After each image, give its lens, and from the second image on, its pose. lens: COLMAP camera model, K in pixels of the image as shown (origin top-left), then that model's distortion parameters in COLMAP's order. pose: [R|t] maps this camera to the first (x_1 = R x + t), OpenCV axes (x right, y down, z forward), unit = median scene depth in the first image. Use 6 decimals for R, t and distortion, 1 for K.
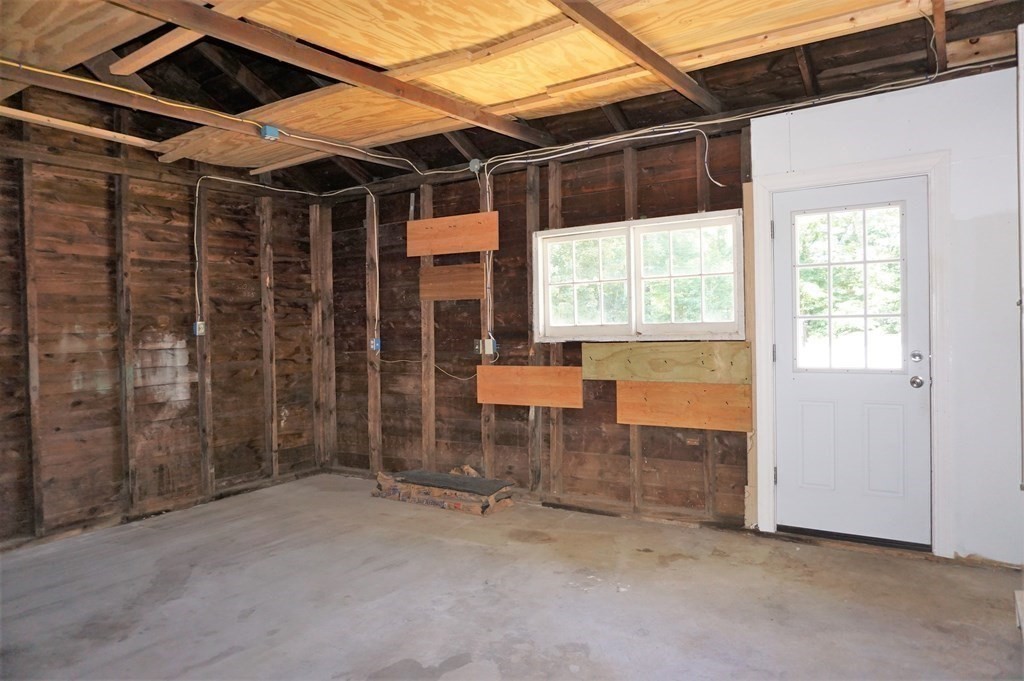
lens RADIAL K [[711.1, 0, 512.0], [0, 711.1, 340.5], [0, 0, 1]] dist [-0.055776, 0.051143]
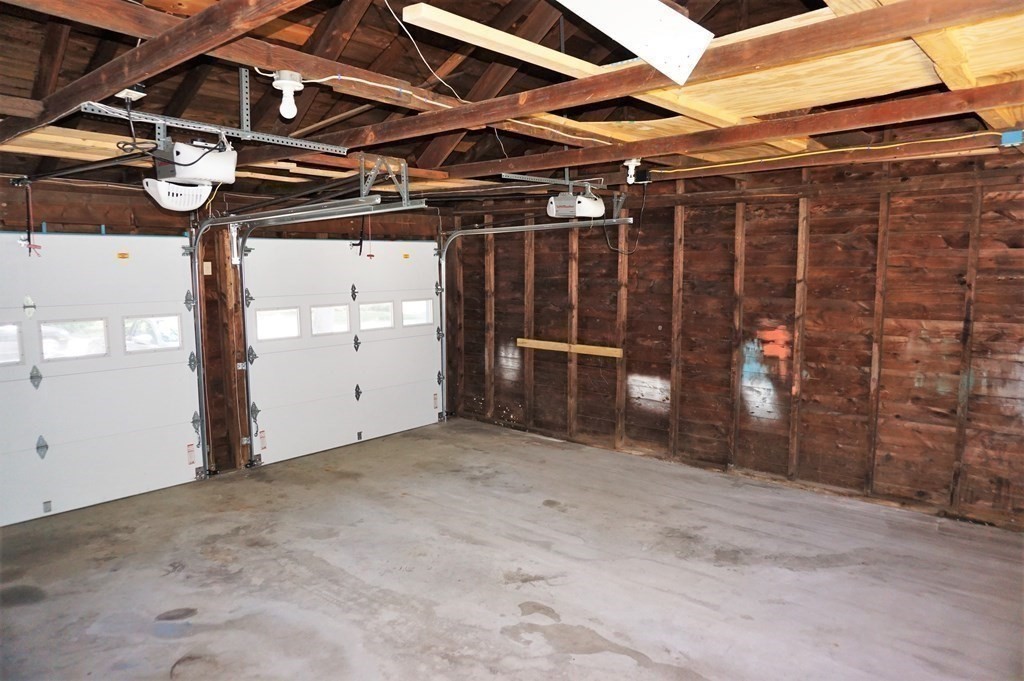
lens RADIAL K [[711.1, 0, 512.0], [0, 711.1, 340.5], [0, 0, 1]] dist [-0.055776, 0.051143]
pose [[-0.146263, 0.141328, -0.979098, 0.601780], [-0.005488, 0.989611, 0.143665, -0.169926], [0.989231, 0.026386, -0.143968, 0.526048]]
